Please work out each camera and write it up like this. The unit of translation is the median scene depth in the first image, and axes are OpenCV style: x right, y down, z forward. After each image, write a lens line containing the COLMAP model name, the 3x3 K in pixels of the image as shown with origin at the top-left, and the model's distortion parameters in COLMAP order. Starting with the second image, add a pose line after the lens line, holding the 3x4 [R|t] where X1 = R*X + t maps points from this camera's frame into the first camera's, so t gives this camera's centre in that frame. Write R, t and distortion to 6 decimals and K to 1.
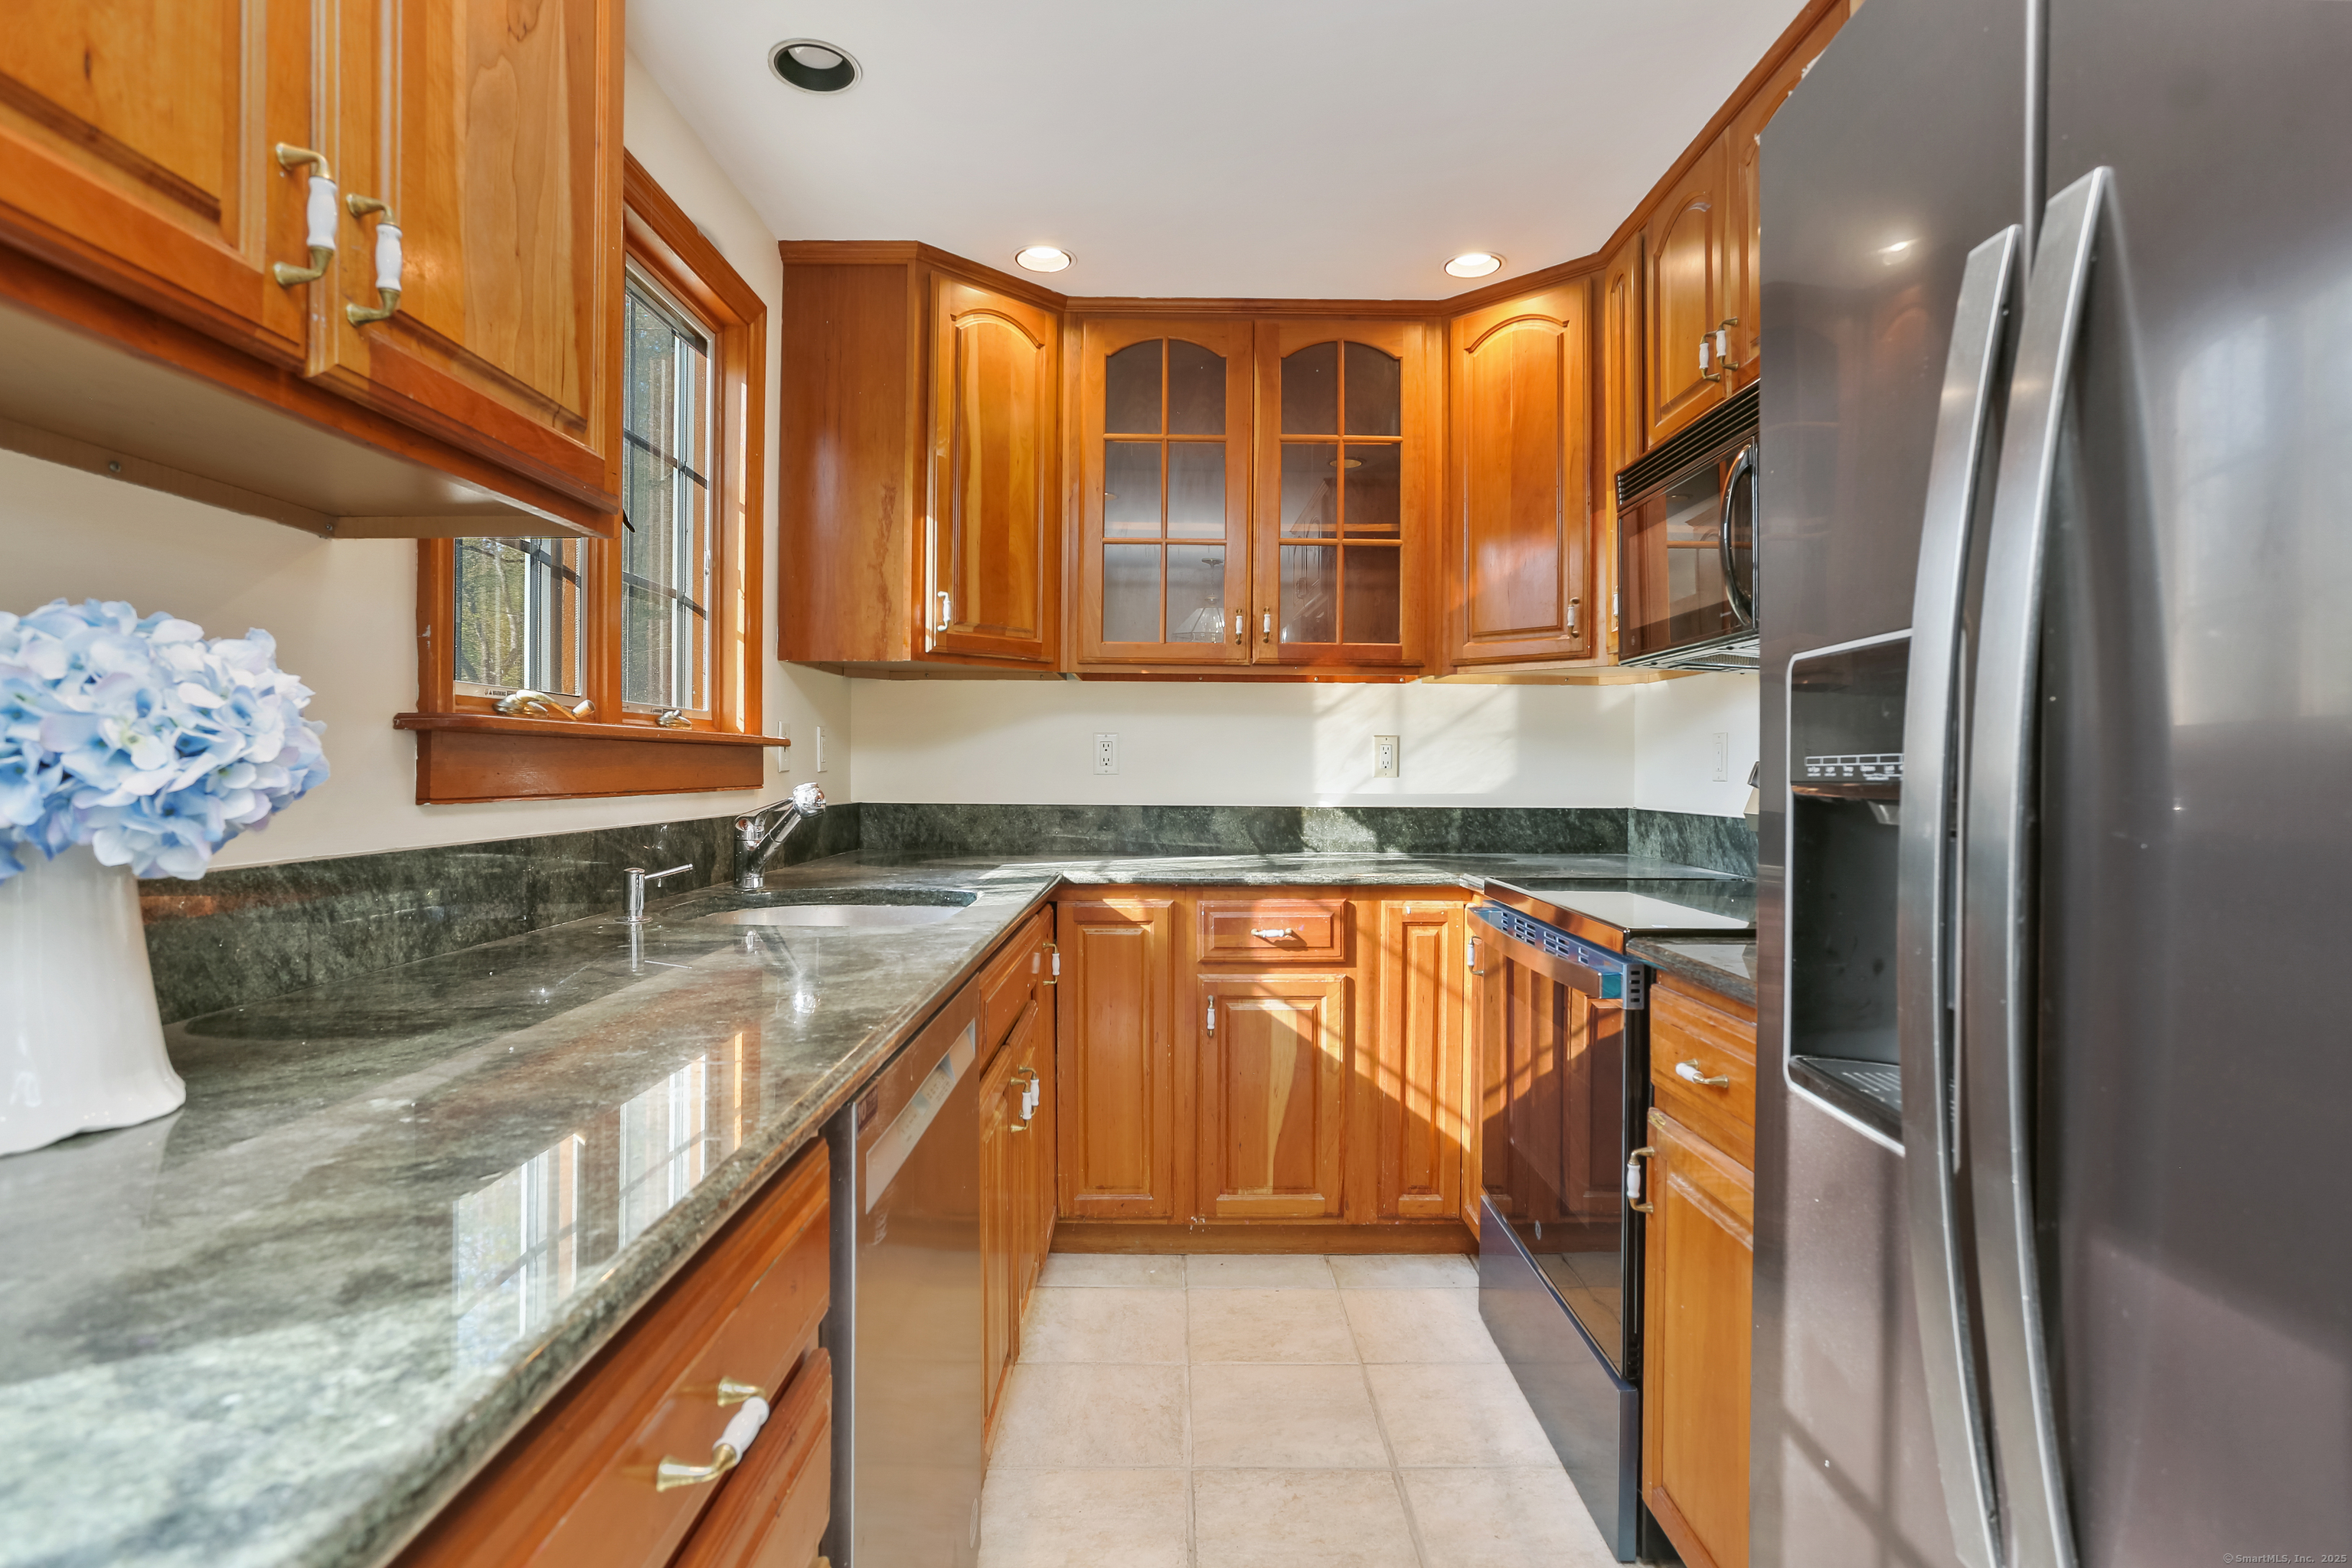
lens RADIAL K [[1162.5, 0, 1167.2], [0, 1162.5, 770.7], [0, 0, 1]] dist [-0.063289, 0.044357]
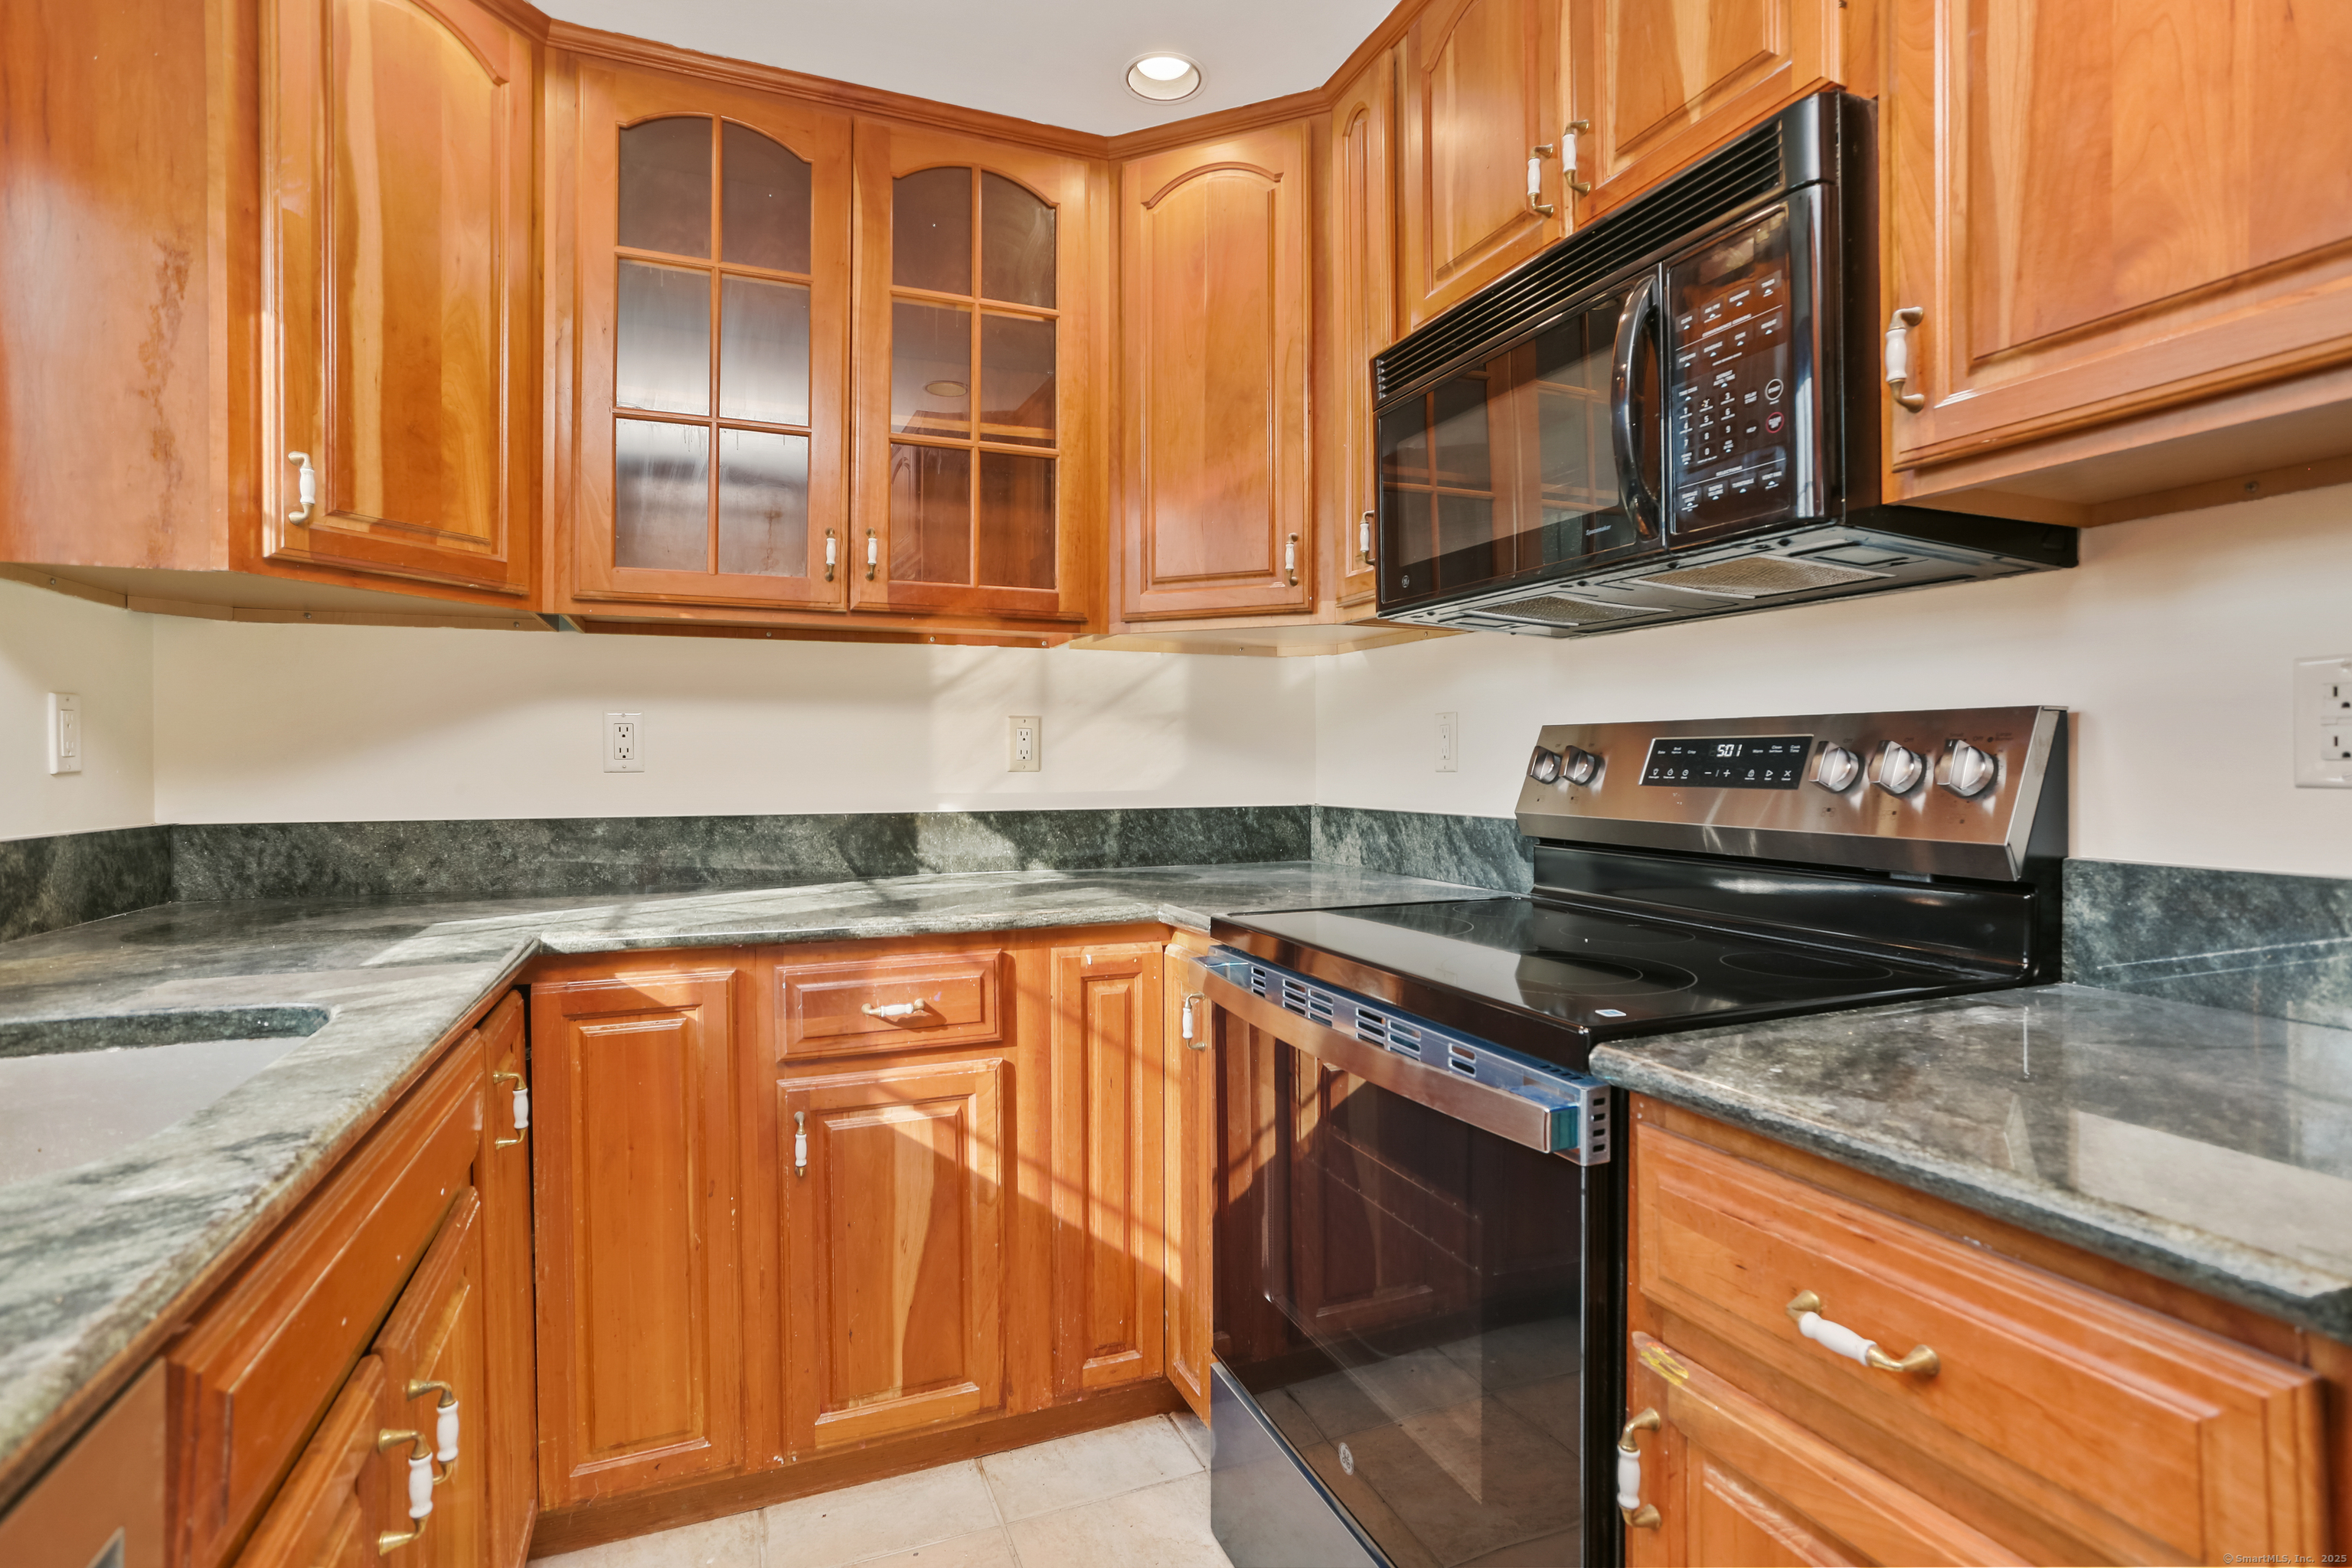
lens RADIAL K [[1137.4, 0, 1169.5], [0, 1137.4, 764.0], [0, 0, 1]] dist [-0.057696, 0.039784]
pose [[0.926347, -0.008762, 0.376570, -0.005797], [0.008911, 0.999959, 0.001347, 0.000828], [-0.376567, 0.002108, 0.926387, 0.334850]]
